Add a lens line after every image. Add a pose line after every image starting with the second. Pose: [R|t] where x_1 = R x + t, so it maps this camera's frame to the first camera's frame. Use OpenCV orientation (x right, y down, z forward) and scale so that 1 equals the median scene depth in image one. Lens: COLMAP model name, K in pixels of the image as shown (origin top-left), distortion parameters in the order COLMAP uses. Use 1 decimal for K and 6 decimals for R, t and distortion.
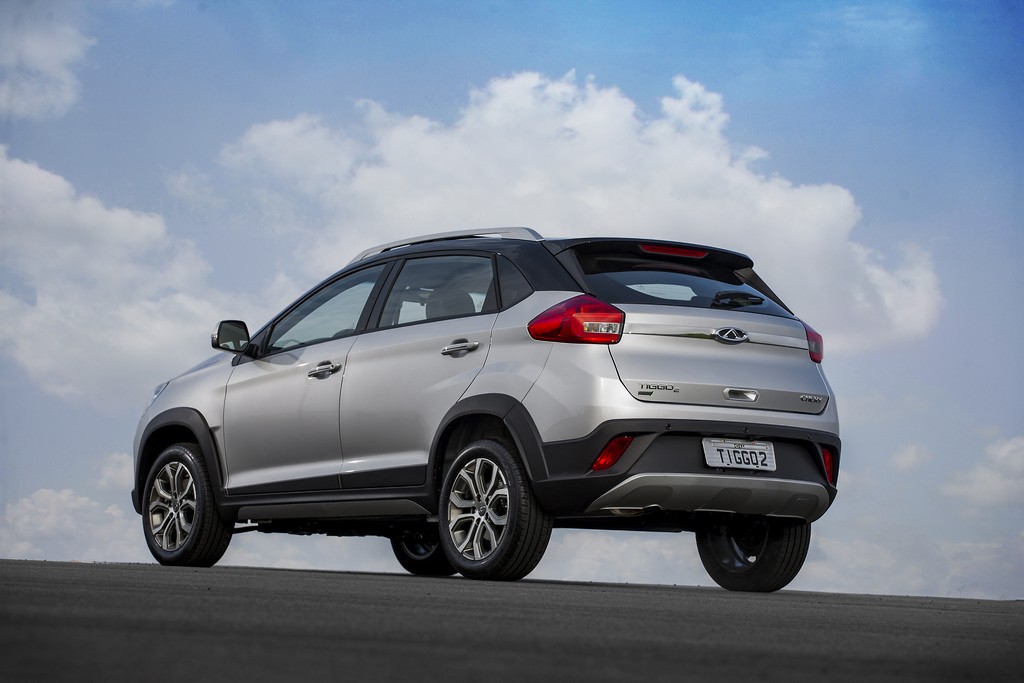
lens RADIAL K [[3113.5, 0, 510.0], [0, 3113.5, 340.5], [0, 0, 1]] dist [-0.408058, 0.000000]
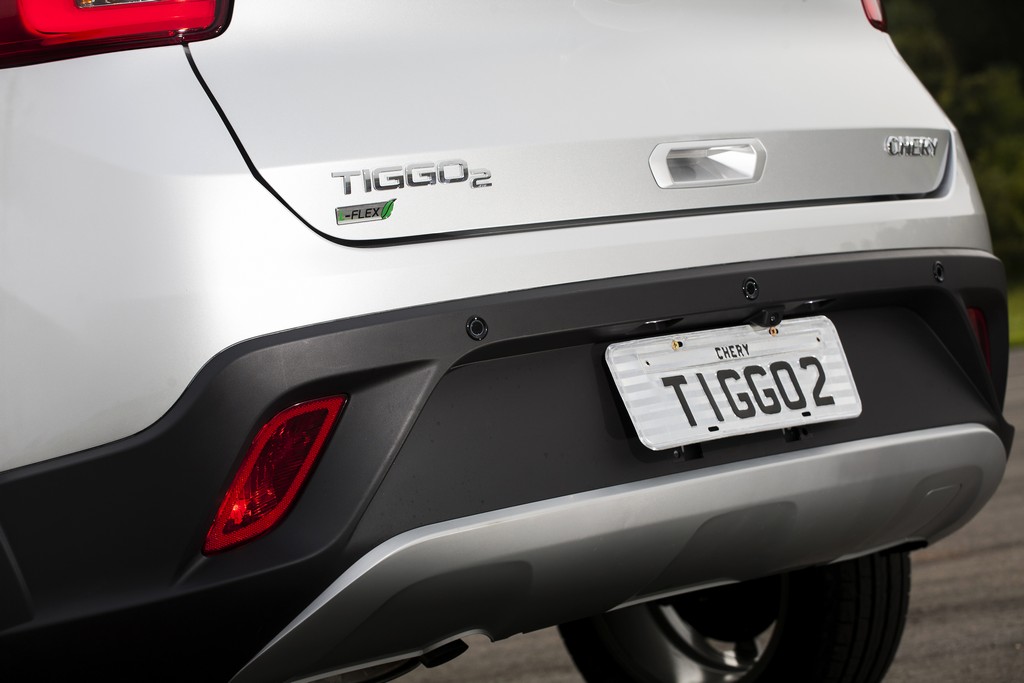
lens RADIAL K [[2621.2, 0, 512.9], [0, 2621.2, 342.1], [0, 0, 1]] dist [-0.173017, 0.000000]
pose [[0.978811, -0.165400, 0.120714, 0.027529], [0.157952, 0.985038, 0.068925, 0.014400], [-0.130308, -0.048397, 0.990292, 0.773798]]
